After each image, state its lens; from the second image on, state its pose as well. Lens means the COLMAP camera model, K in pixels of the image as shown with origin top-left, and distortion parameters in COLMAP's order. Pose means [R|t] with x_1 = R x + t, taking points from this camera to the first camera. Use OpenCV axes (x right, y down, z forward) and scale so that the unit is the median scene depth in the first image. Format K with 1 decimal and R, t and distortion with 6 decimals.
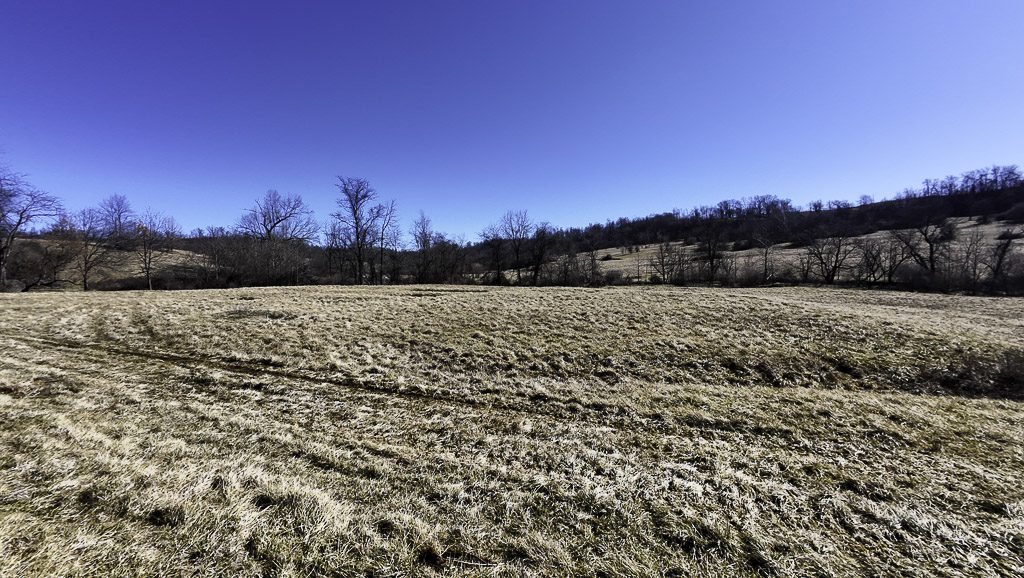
lens RADIAL K [[385.0, 0, 503.3], [0, 385.0, 287.2], [0, 0, 1]] dist [0.003499, -0.000038]
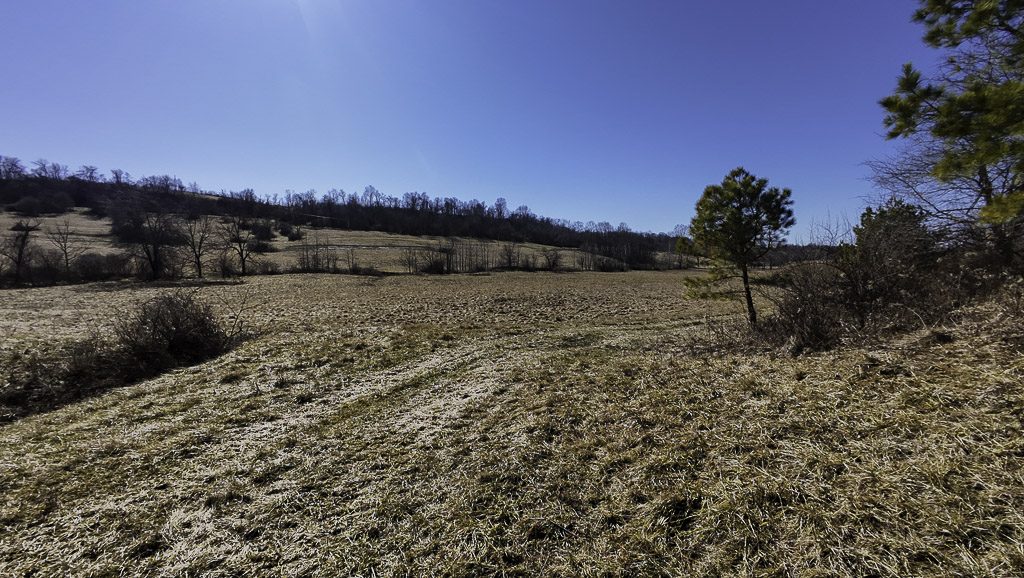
lens RADIAL K [[385.0, 0, 512.5], [0, 385.0, 287.0], [0, 0, 1]] dist [0.003499, -0.000038]
pose [[-0.240142, -0.065811, 0.968504, 0.151826], [0.044526, 0.995902, 0.078713, -0.013180], [-0.969716, 0.062026, -0.236228, 0.204341]]
